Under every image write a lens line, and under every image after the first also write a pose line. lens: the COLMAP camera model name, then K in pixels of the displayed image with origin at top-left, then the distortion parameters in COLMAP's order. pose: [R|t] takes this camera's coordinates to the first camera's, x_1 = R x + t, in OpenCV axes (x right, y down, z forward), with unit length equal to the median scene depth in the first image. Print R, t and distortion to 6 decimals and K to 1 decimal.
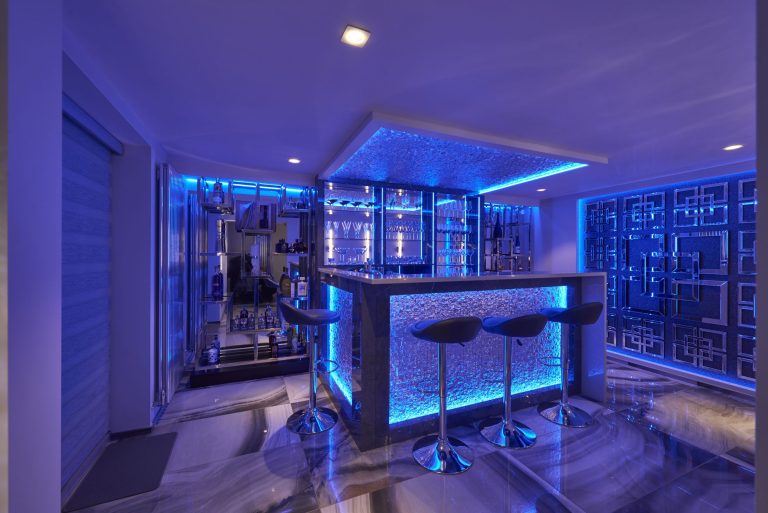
lens RADIAL K [[311.4, 0, 387.5], [0, 311.4, 254.5], [0, 0, 1]] dist [0.000422, -0.000019]
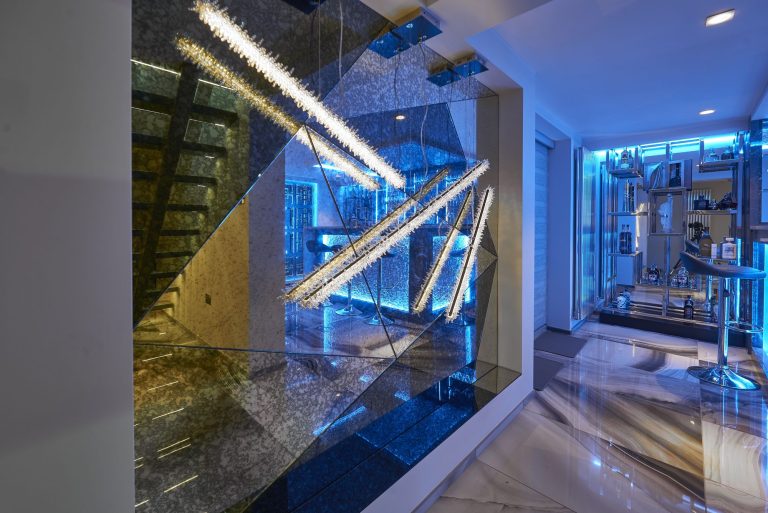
lens RADIAL K [[320.3, 0, 393.1], [0, 320.3, 230.6], [0, 0, 1]] dist [-0.000928, -0.000194]
pose [[0.398623, 0.007061, -0.917088, 0.218397], [-0.002060, 0.999975, 0.006804, 0.061967], [0.917113, -0.000823, 0.398627, -0.277063]]
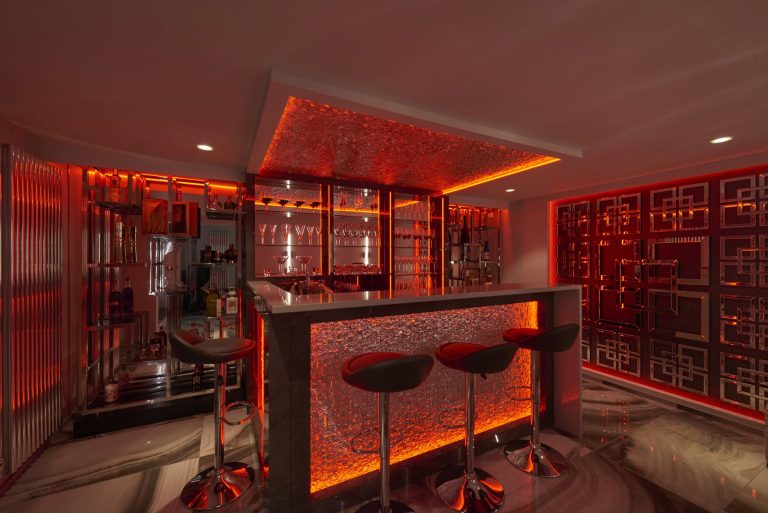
lens RADIAL K [[313.3, 0, 390.3], [0, 313.3, 257.7], [0, 0, 1]] dist [-0.000381, -0.000235]
pose [[0.996662, -0.005478, 0.081459, 0.101119], [0.005578, 0.999984, -0.000992, -0.018480], [-0.081453, 0.001443, 0.996676, 0.171051]]
